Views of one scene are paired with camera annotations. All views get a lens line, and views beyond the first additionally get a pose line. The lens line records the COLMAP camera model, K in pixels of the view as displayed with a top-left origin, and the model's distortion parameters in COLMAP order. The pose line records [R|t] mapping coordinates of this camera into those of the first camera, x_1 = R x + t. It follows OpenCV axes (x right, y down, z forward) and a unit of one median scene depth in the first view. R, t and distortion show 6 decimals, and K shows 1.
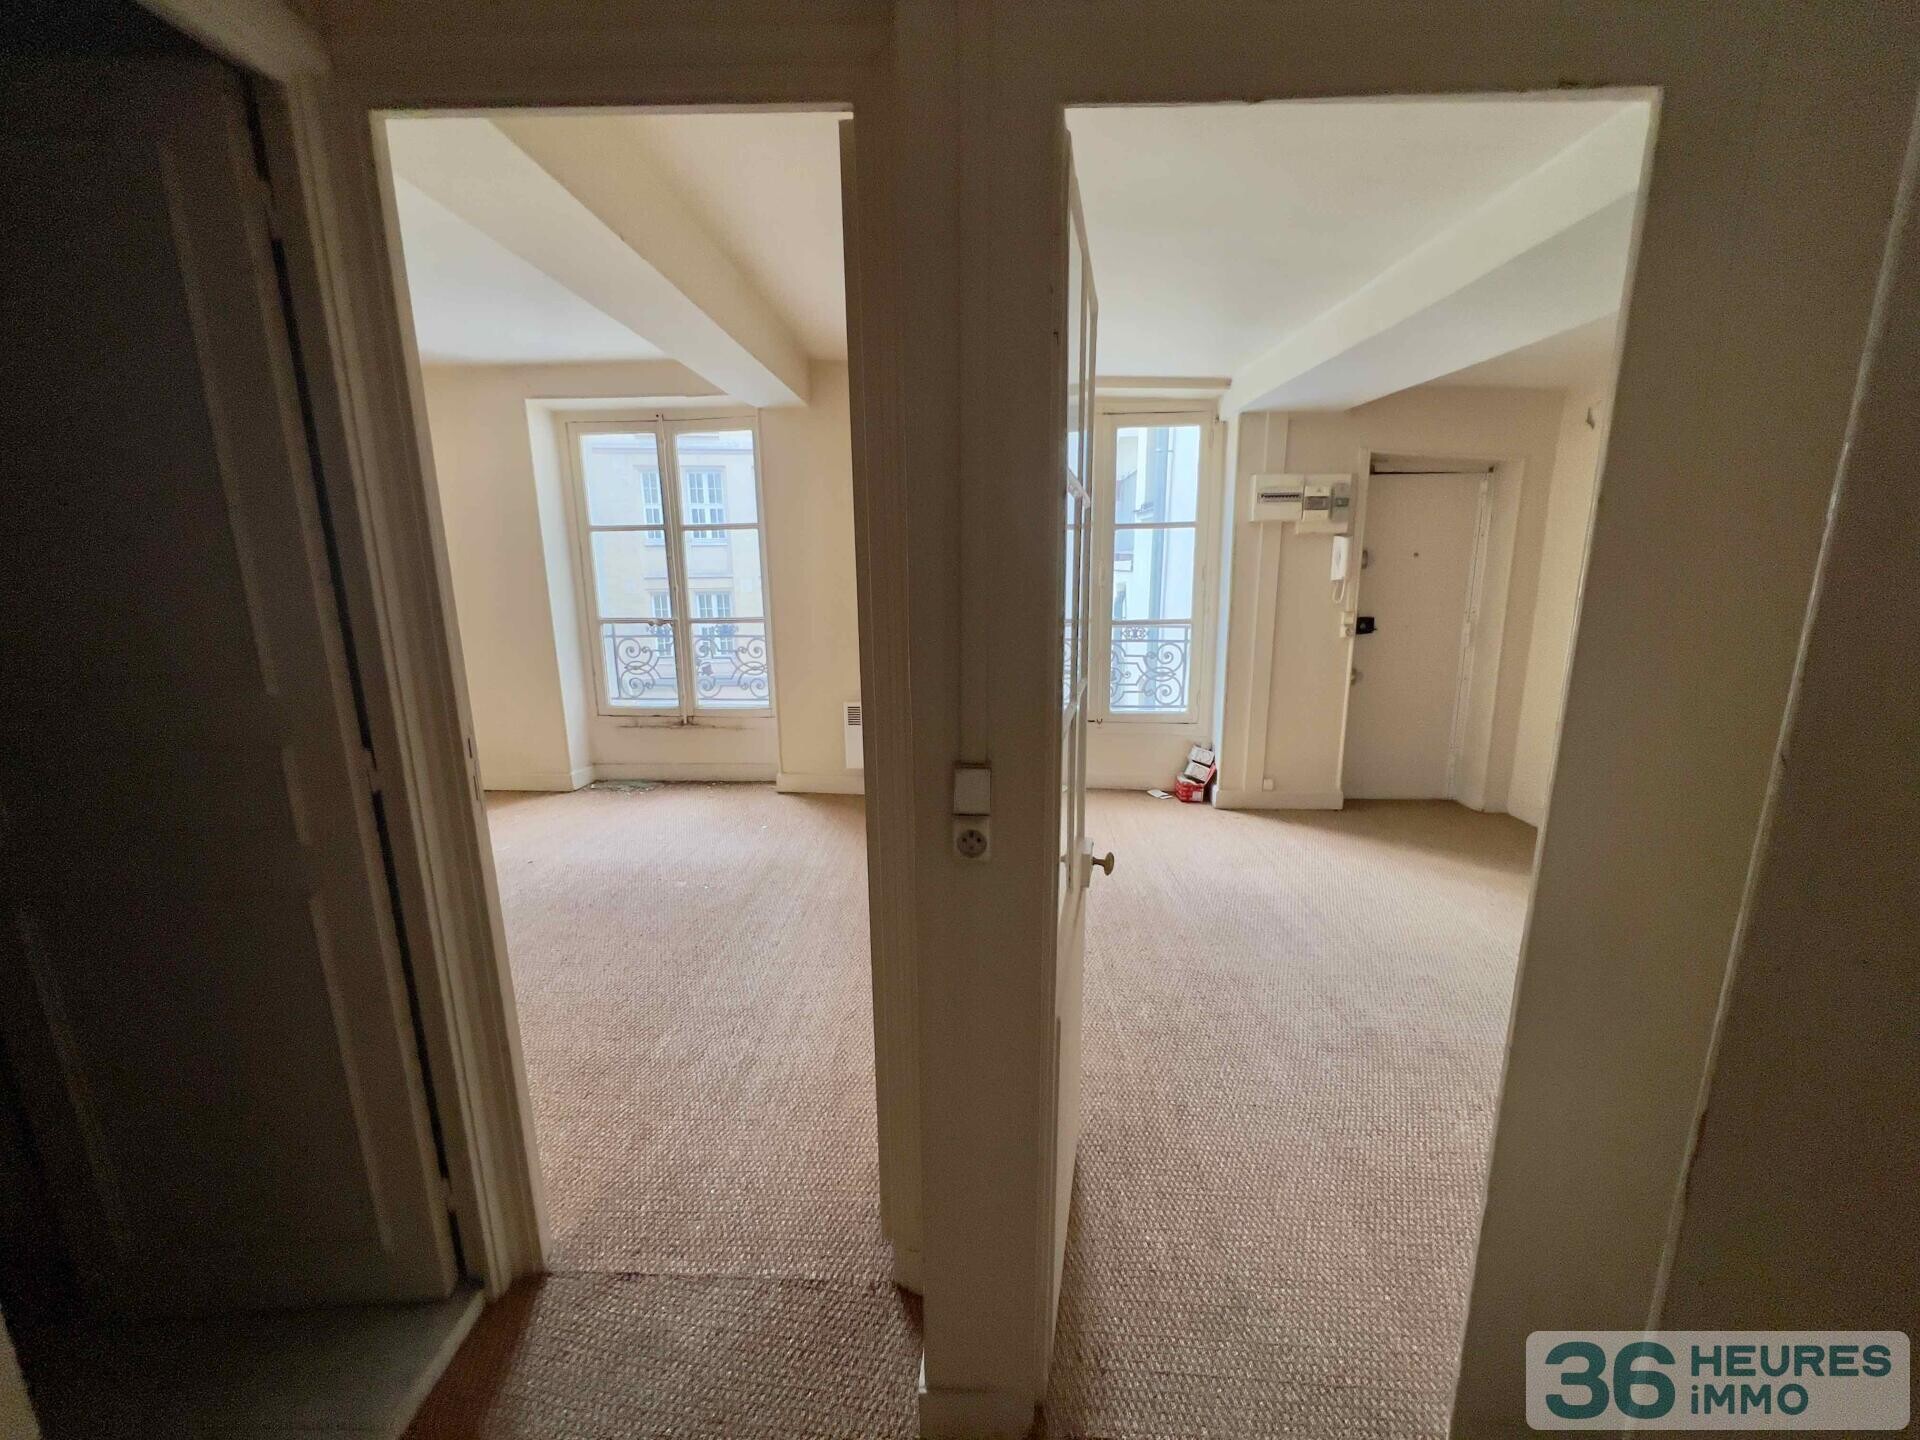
lens RADIAL K [[783.6, 0, 955.1], [0, 783.6, 723.1], [0, 0, 1]] dist [-0.001300, -0.000108]
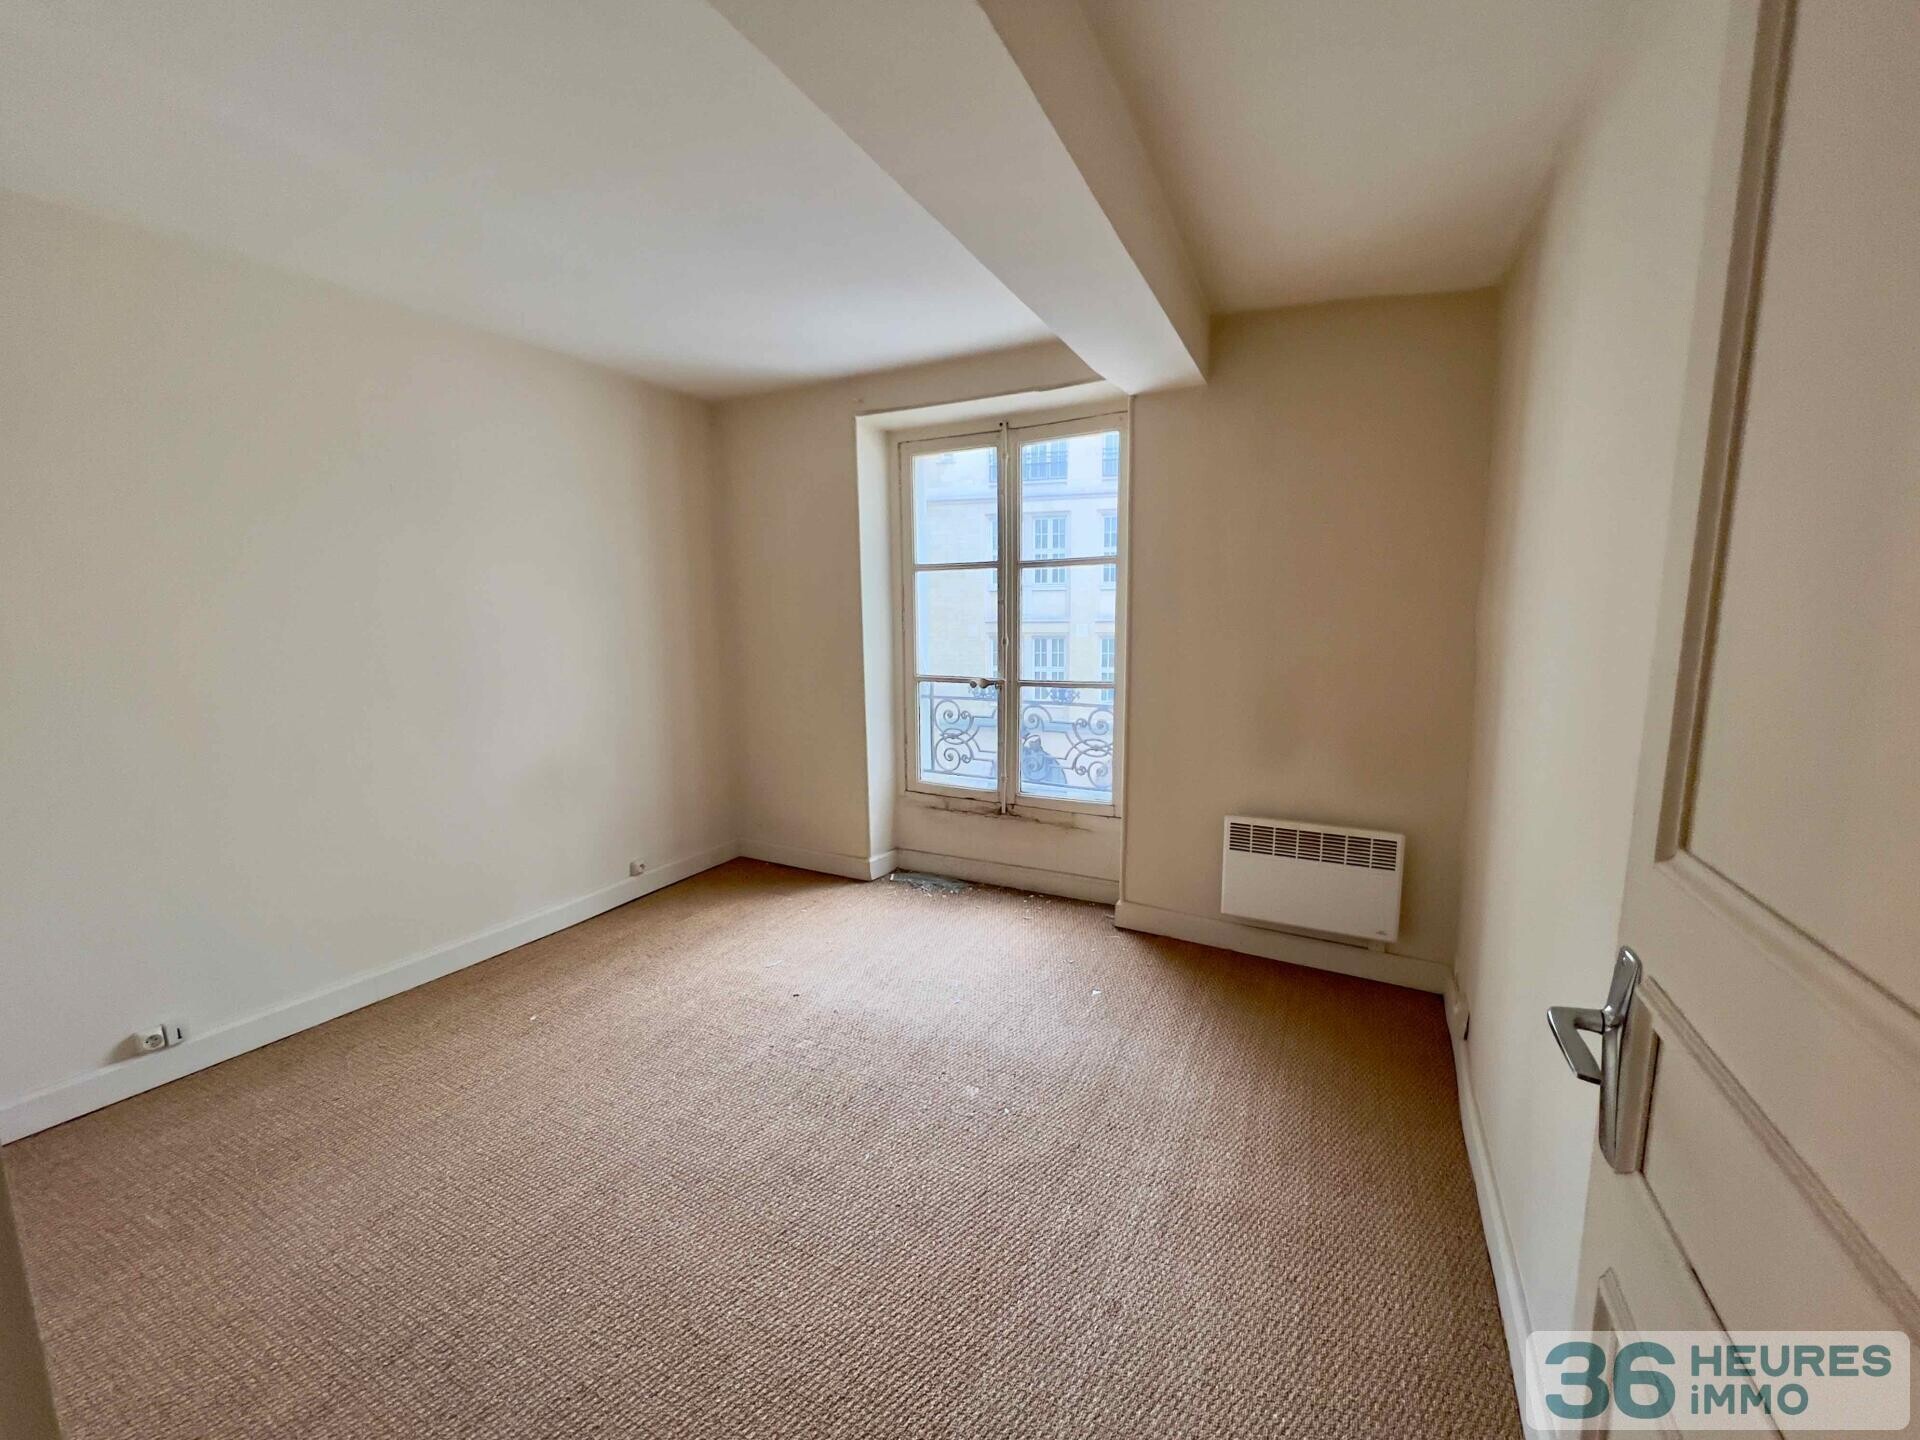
lens RADIAL K [[783.6, 0, 958.4], [0, 783.6, 724.0], [0, 0, 1]] dist [-0.001300, -0.000108]
pose [[0.917114, 0.064291, -0.393406, -0.083200], [-0.085177, 0.995721, -0.035843, -0.055672], [0.389418, 0.066381, 0.918666, 0.255756]]
